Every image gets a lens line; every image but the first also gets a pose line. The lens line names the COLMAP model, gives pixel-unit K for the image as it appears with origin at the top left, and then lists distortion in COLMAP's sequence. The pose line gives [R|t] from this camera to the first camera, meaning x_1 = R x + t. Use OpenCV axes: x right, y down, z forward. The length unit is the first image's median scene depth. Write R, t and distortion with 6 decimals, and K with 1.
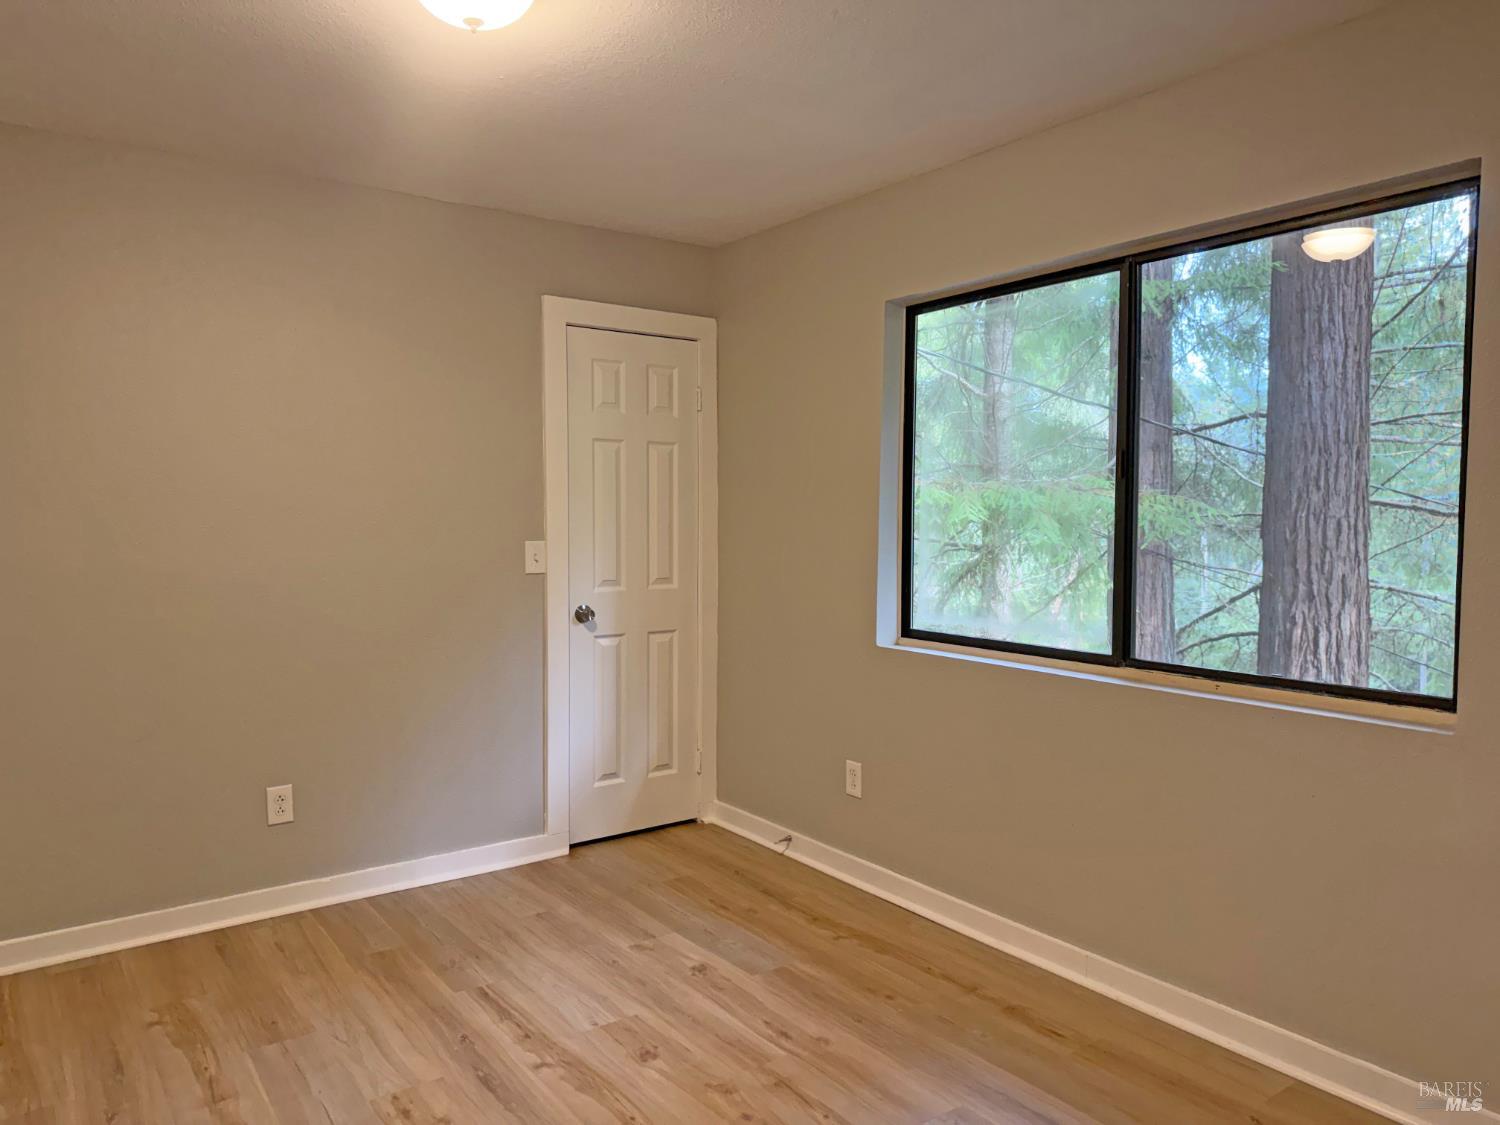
lens RADIAL K [[1059.2, 0, 746.7], [0, 1059.2, 559.5], [0, 0, 1]] dist [0.006221, -0.006367]
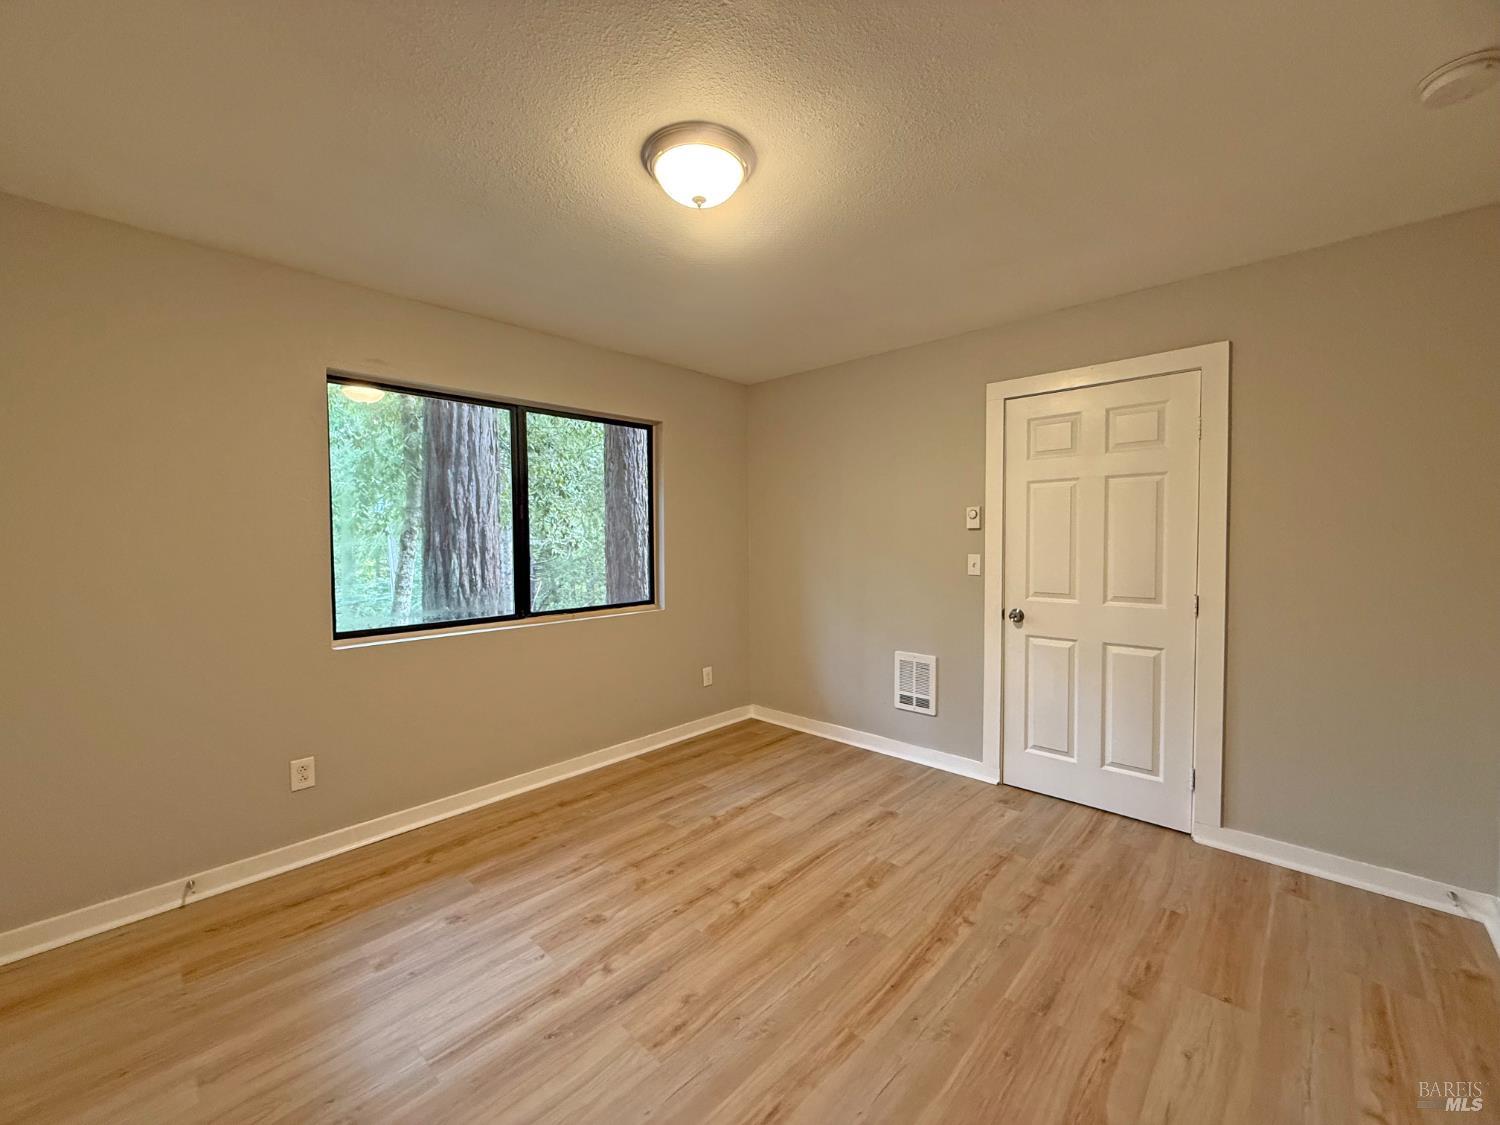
lens RADIAL K [[603.6, 0, 737.6], [0, 603.6, 554.2], [0, 0, 1]] dist [0.000626, 0.000608]
pose [[-0.167316, -0.027648, 0.985515, -0.803656], [0.067494, 0.996940, 0.039428, -0.032322], [-0.983590, 0.073113, -0.164938, 0.811940]]
